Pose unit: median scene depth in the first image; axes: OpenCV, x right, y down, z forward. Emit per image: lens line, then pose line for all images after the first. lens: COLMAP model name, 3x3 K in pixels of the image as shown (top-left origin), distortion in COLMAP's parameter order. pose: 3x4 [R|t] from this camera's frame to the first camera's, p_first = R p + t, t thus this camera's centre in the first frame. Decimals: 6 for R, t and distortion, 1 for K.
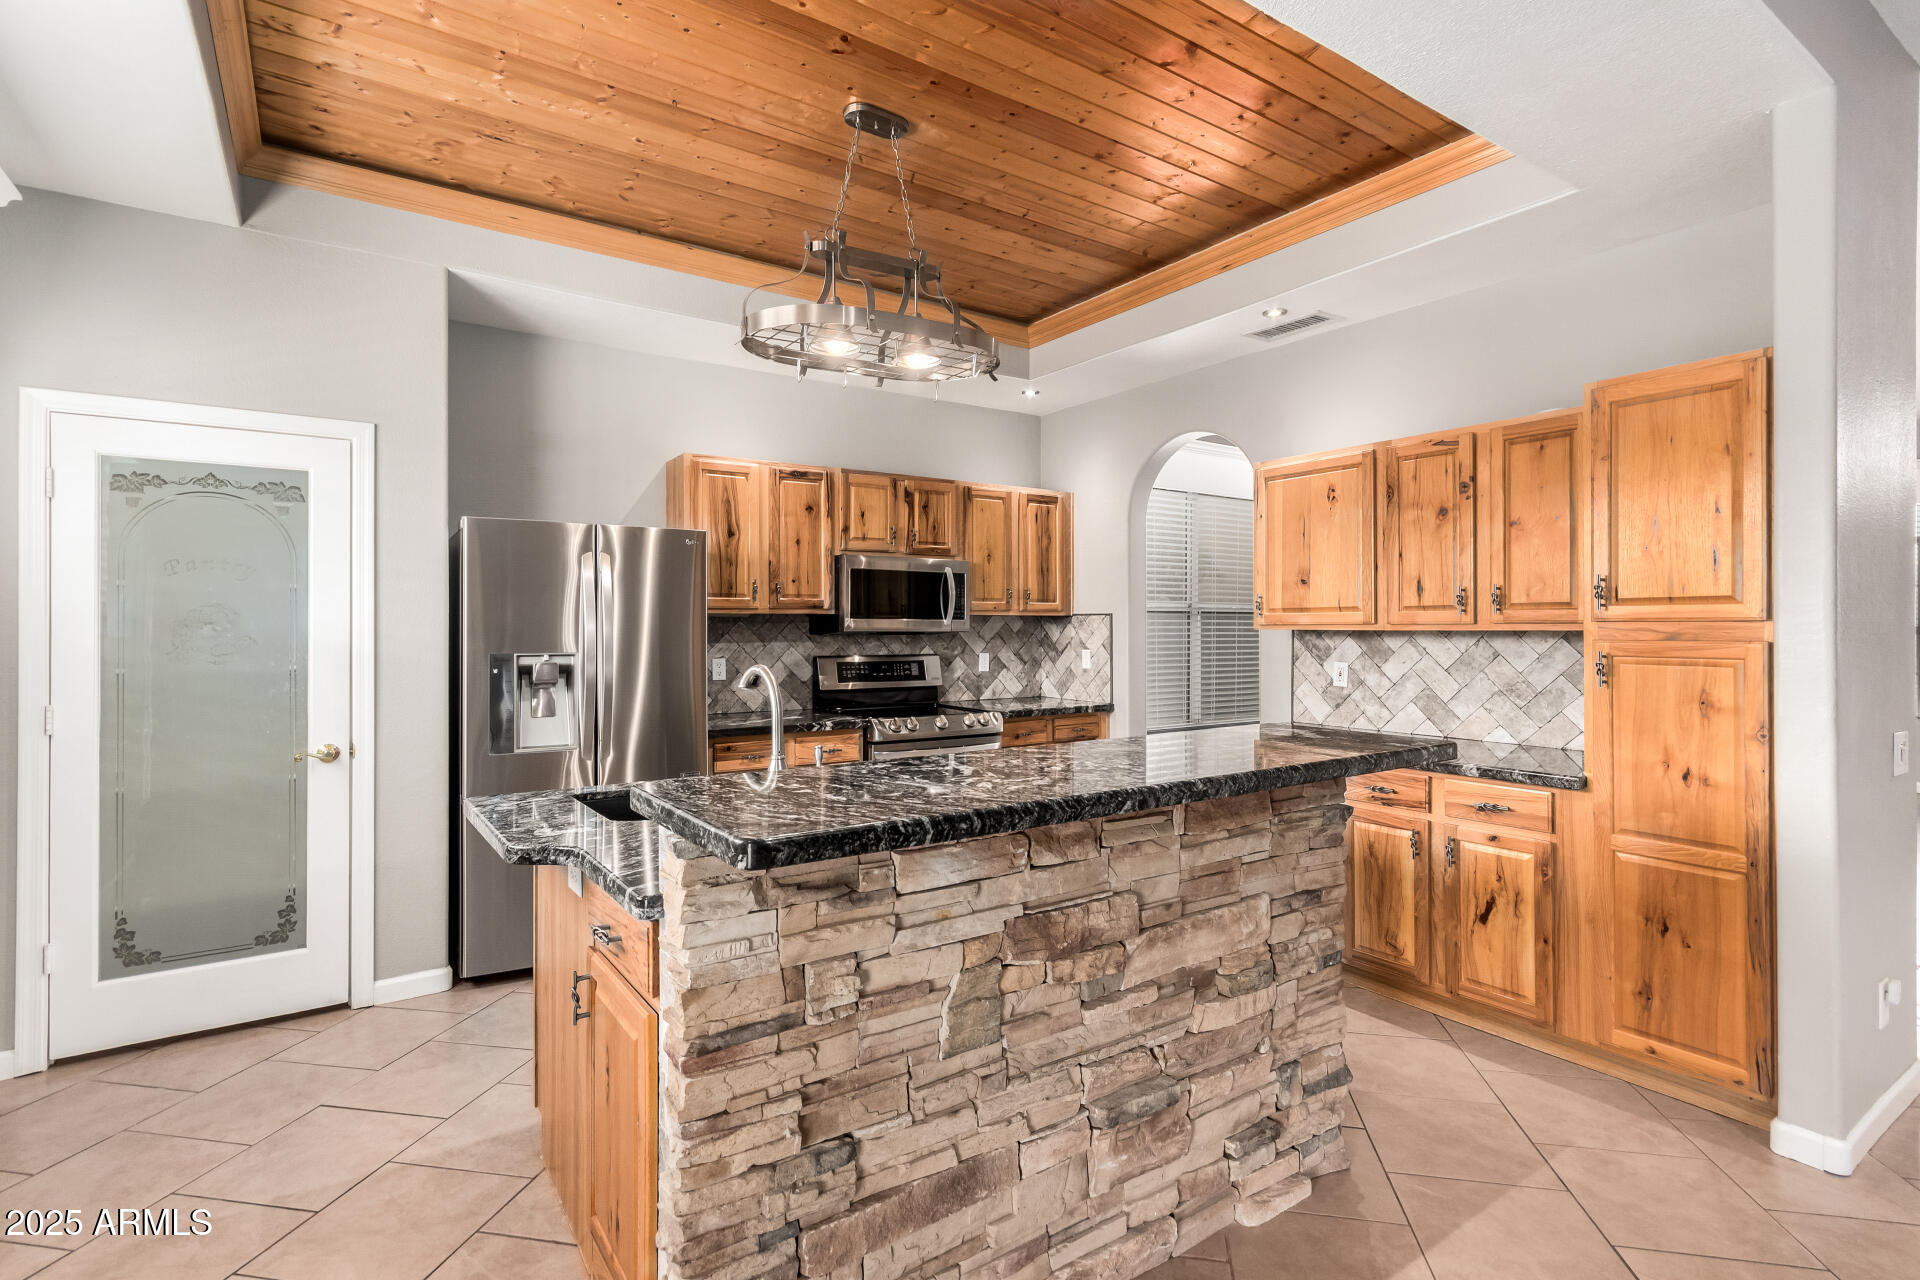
lens RADIAL K [[894.4, 0, 933.1], [0, 894.4, 626.0], [0, 0, 1]] dist [-0.002381, 0.000238]
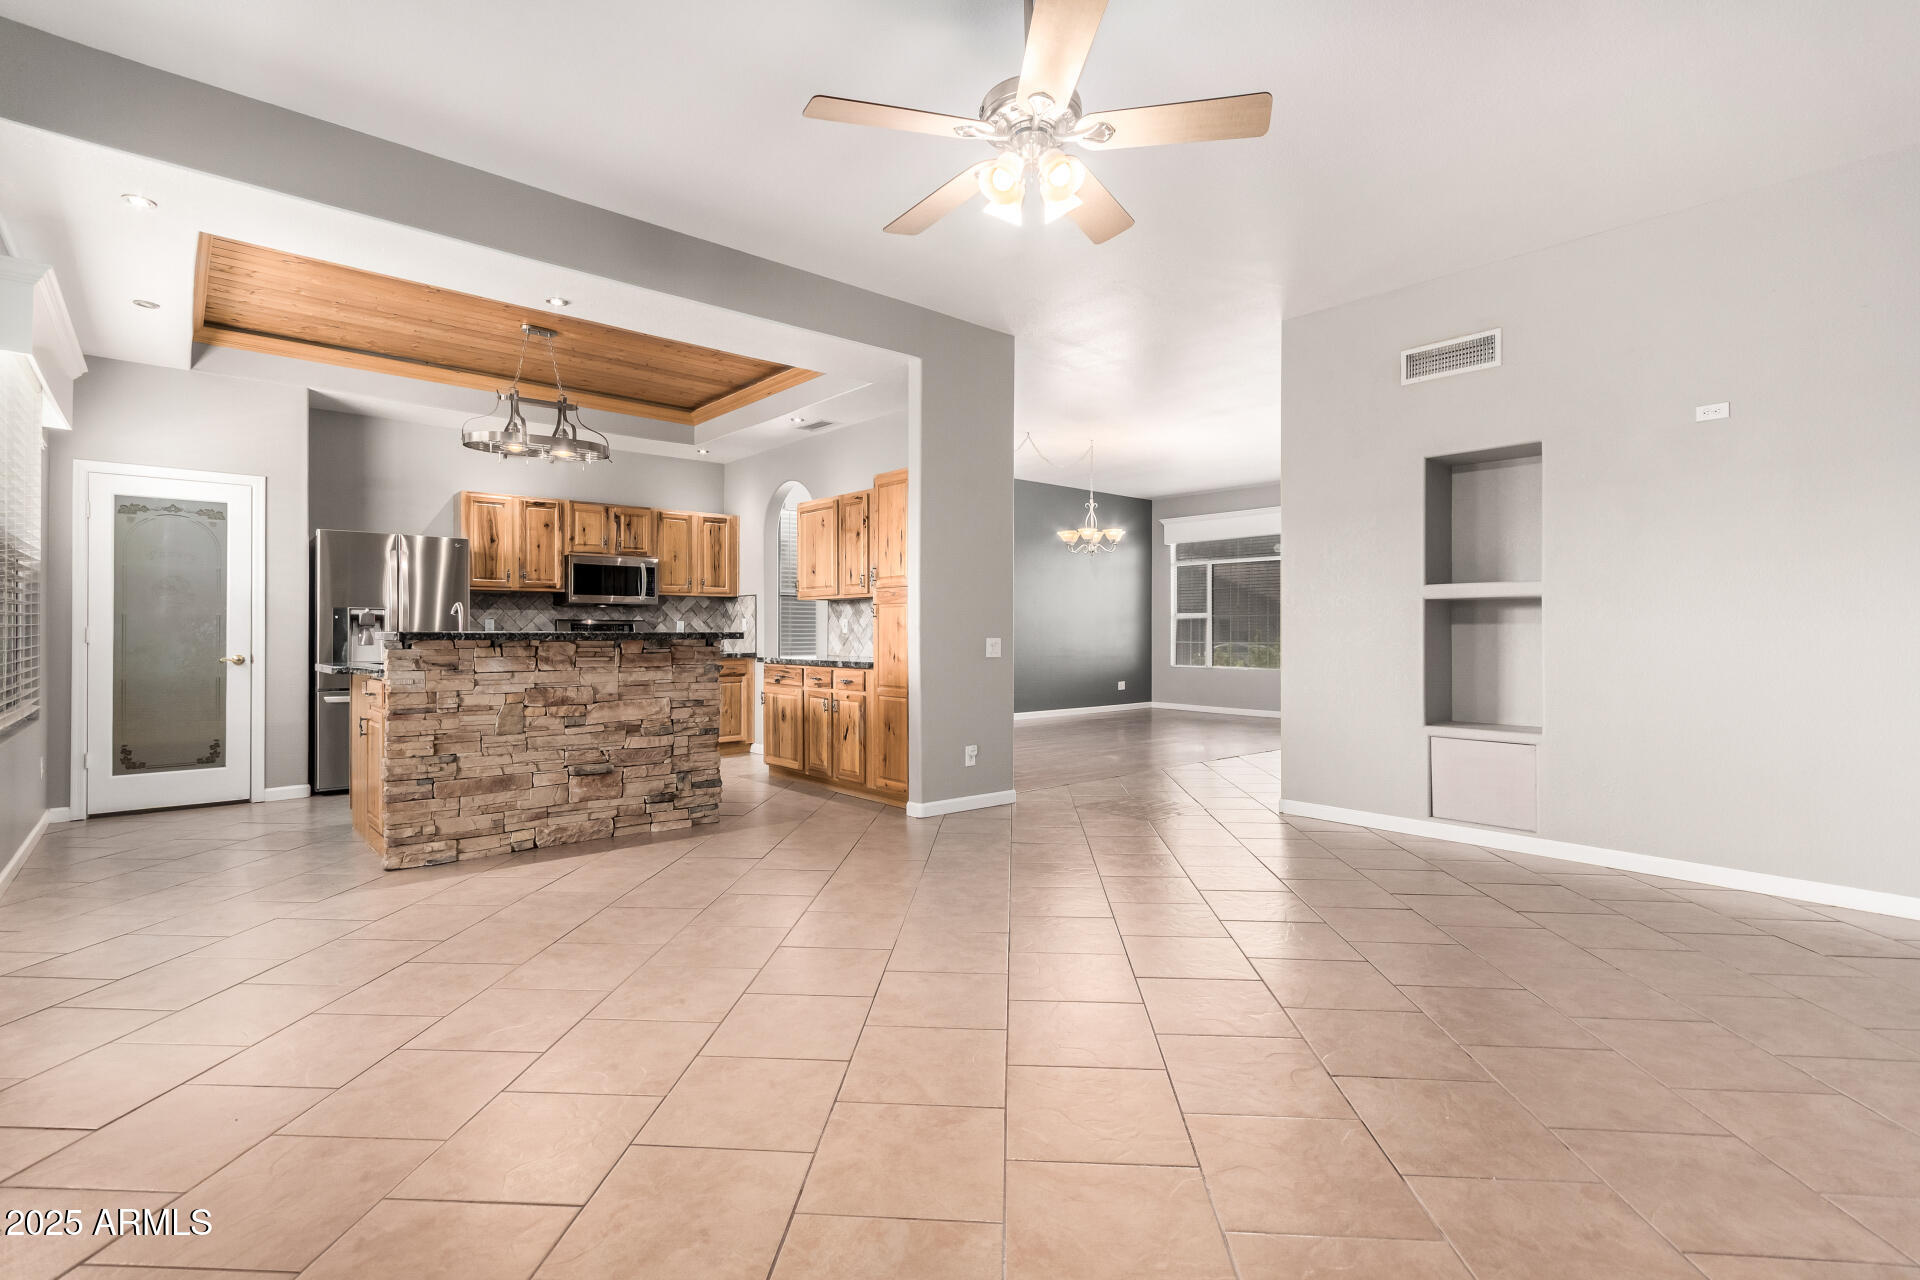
lens RADIAL K [[855.9, 0, 864.3], [0, 855.9, 631.3], [0, 0, 1]] dist [-0.000169, -0.000067]
pose [[0.997013, 0.005257, 0.077049, 0.405332], [-0.005529, 0.999979, 0.003322, 0.065094], [-0.077030, -0.003738, 0.997022, -0.740774]]
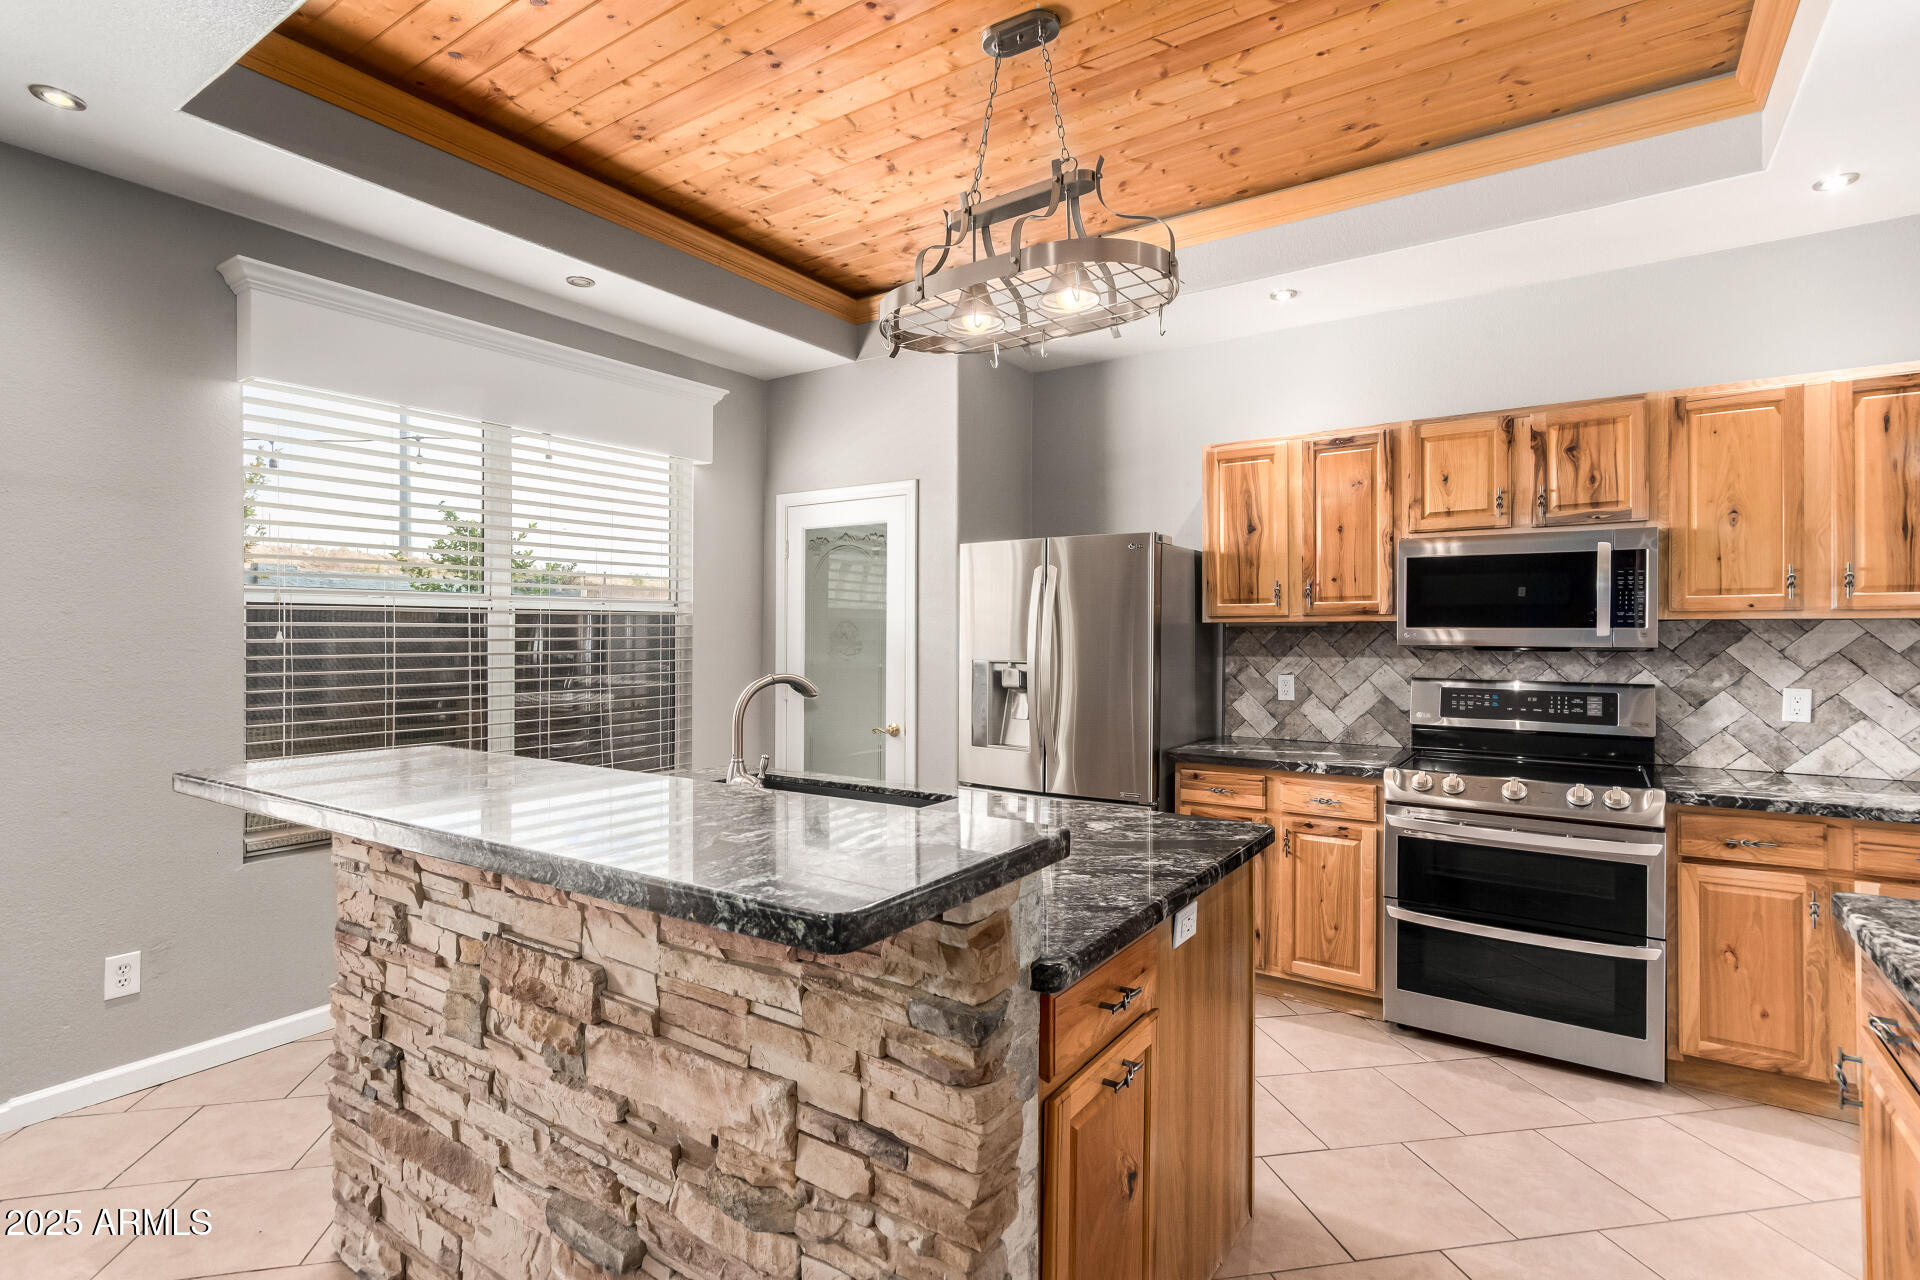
lens RADIAL K [[904.1, 0, 960.0], [0, 904.1, 640.0], [0, 0, 1]] dist [0.003024, 0.000635]
pose [[0.414150, 0.007633, -0.910177, 0.554225], [-0.002351, 0.999970, 0.007317, -0.003423], [0.910206, -0.000890, 0.414156, 0.483290]]
